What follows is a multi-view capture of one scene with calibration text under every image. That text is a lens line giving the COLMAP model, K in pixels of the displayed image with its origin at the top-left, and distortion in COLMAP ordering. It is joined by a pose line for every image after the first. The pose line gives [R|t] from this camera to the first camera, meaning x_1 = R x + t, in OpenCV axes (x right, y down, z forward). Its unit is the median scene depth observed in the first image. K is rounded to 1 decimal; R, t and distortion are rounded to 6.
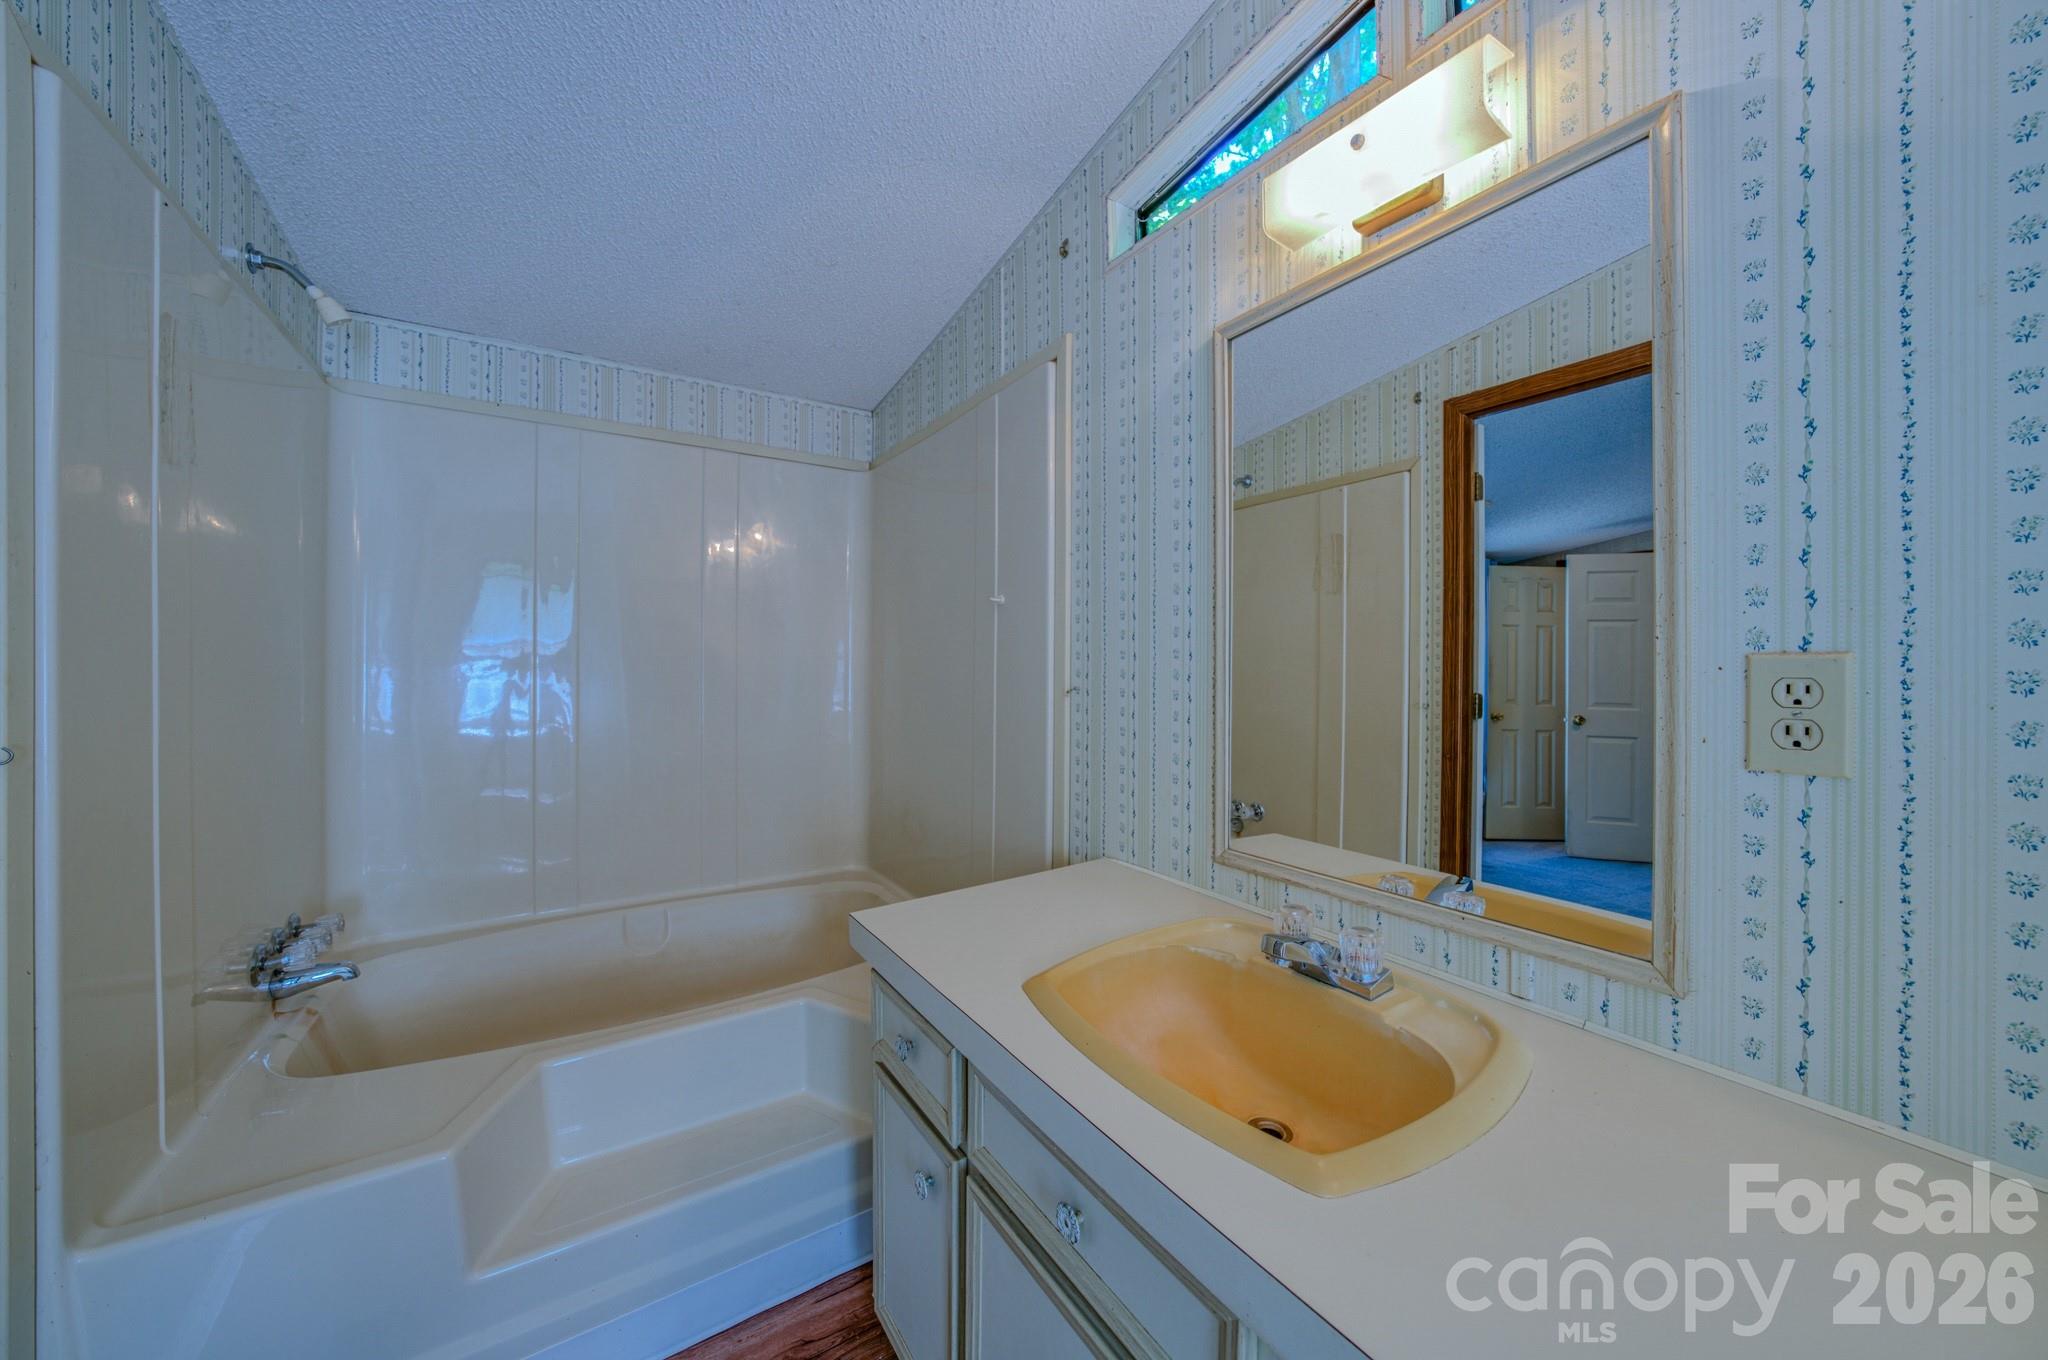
lens RADIAL K [[707.1, 0, 1024.6], [0, 707.1, 669.7], [0, 0, 1]] dist [-0.029204, 0.006674]
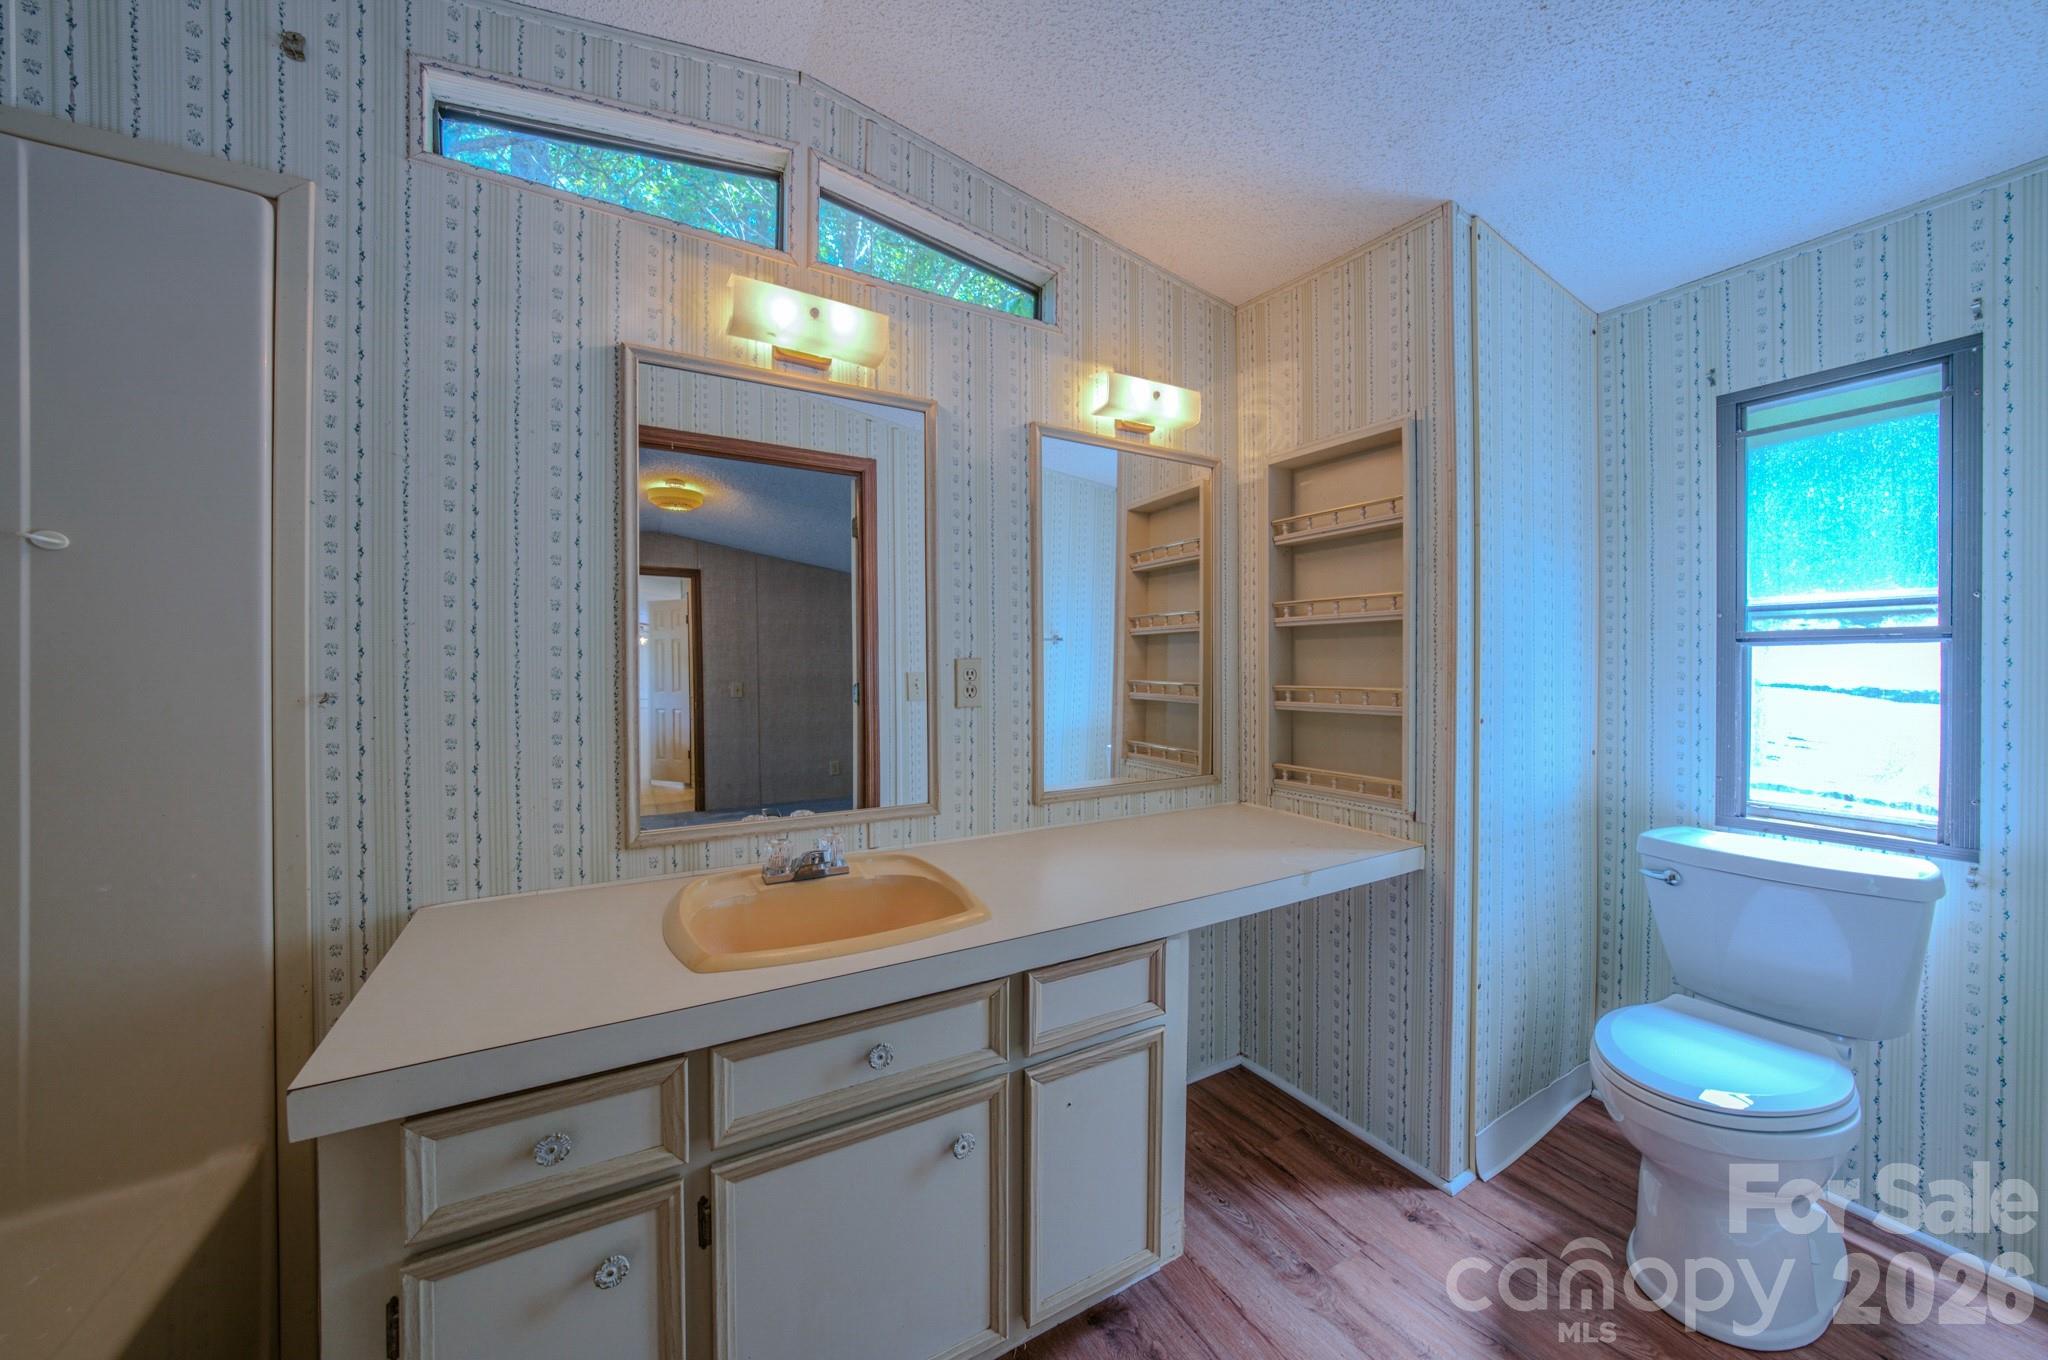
lens RADIAL K [[702.4, 0, 1018.5], [0, 702.4, 671.5], [0, 0, 1]] dist [-0.028615, 0.006227]
pose [[0.058365, -0.011771, 0.998226, -0.713308], [0.005395, 0.999920, 0.011476, -0.003297], [-0.998281, 0.004716, 0.058424, 0.341529]]
